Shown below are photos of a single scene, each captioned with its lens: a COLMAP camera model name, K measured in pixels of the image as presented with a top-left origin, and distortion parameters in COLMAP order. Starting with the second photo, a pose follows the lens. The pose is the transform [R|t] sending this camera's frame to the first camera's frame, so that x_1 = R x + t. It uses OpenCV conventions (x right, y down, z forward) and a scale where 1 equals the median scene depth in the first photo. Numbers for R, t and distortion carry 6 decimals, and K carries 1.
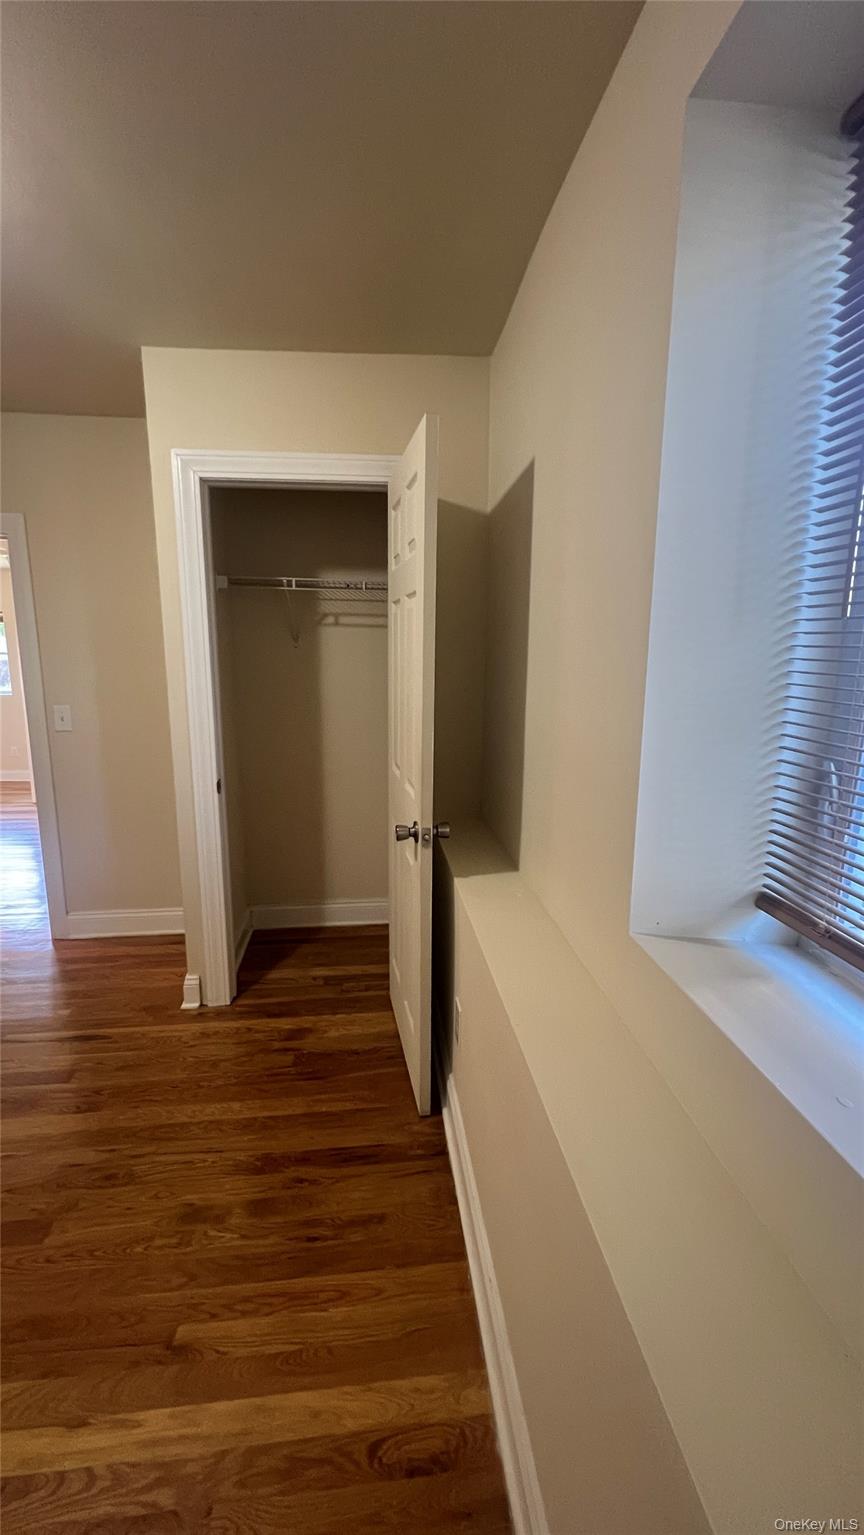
lens RADIAL K [[615.0, 0, 432.0], [0, 615.0, 767.5], [0, 0, 1]] dist [-0.000071, 0.000118]
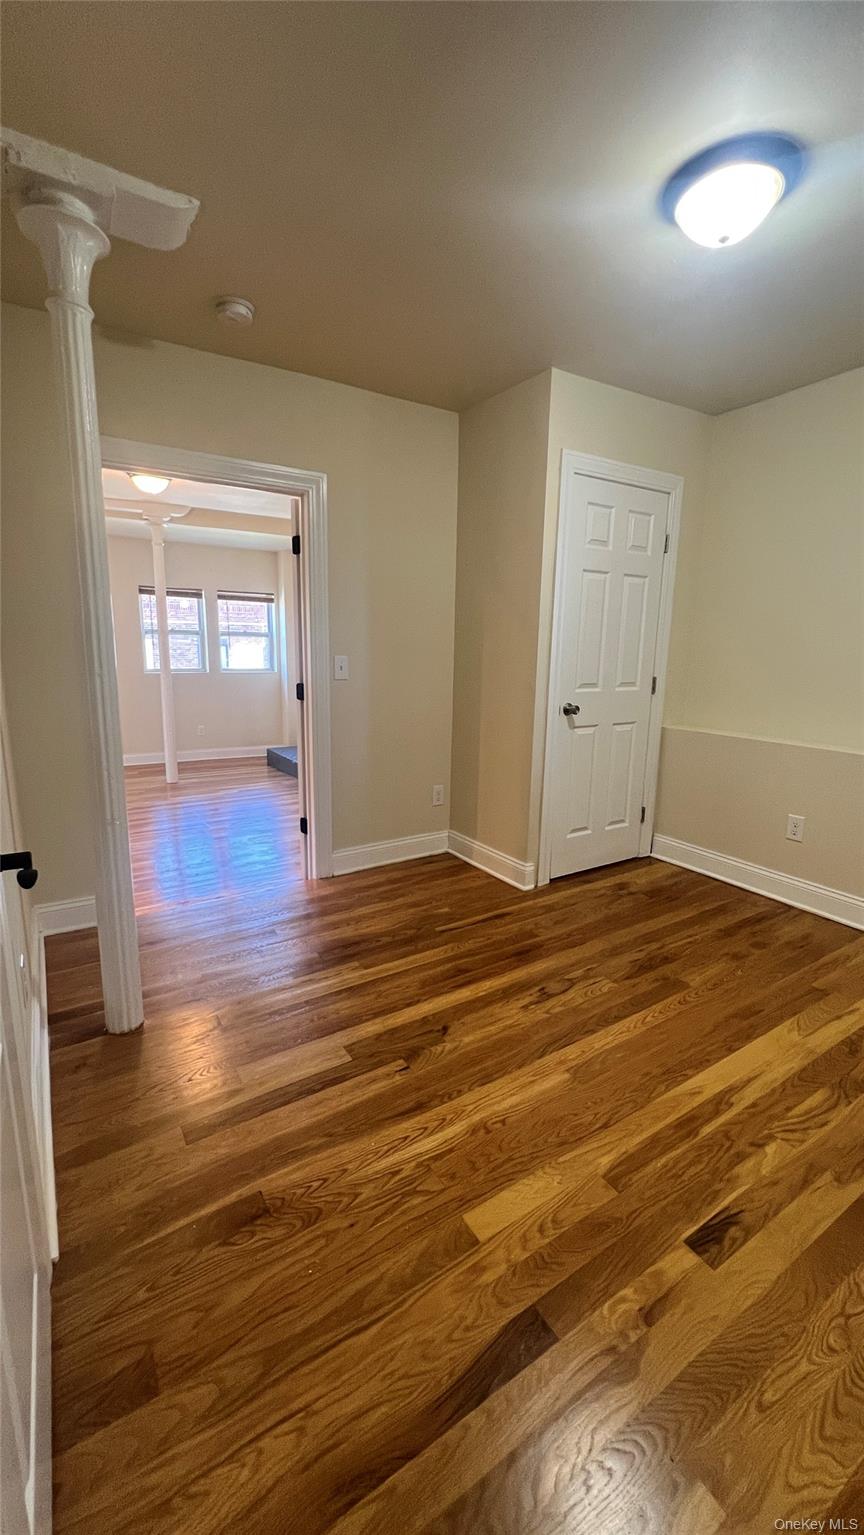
lens RADIAL K [[615.0, 0, 432.0], [0, 615.0, 767.5], [0, 0, 1]] dist [-0.000071, 0.000118]
pose [[0.892755, -0.081465, 0.443116, -1.204966], [0.073588, 0.996675, 0.034975, 0.087568], [-0.444492, 0.001384, 0.895782, -0.051587]]
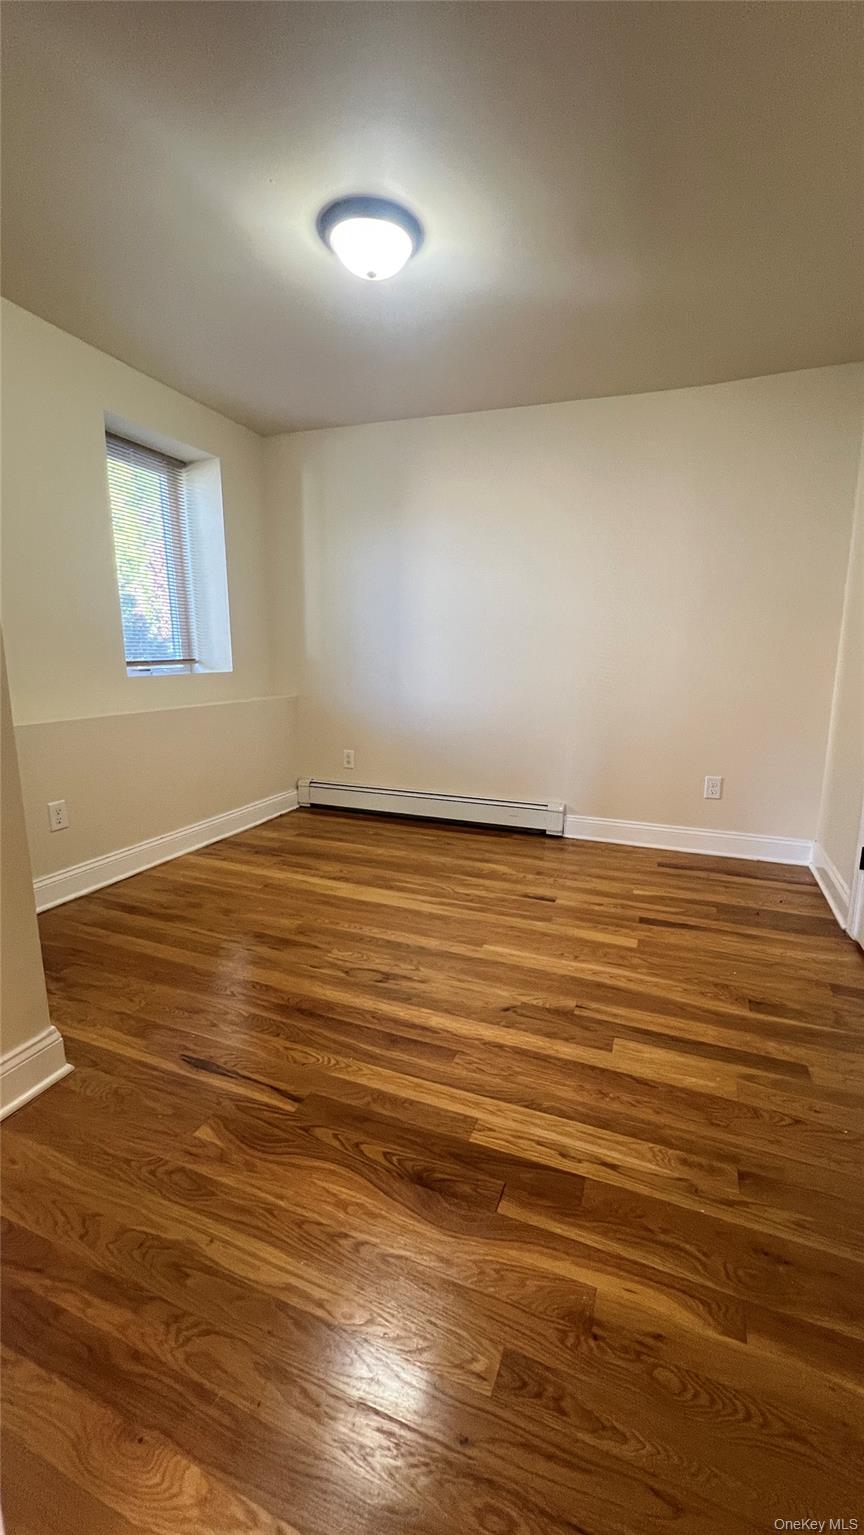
lens RADIAL K [[615.0, 0, 432.0], [0, 615.0, 767.5], [0, 0, 1]] dist [-0.000071, 0.000118]
pose [[-0.883598, -0.095193, 0.458468, -1.088457], [0.079733, 0.934230, 0.347645, -0.108393], [-0.461408, 0.343733, -0.817894, 1.344680]]
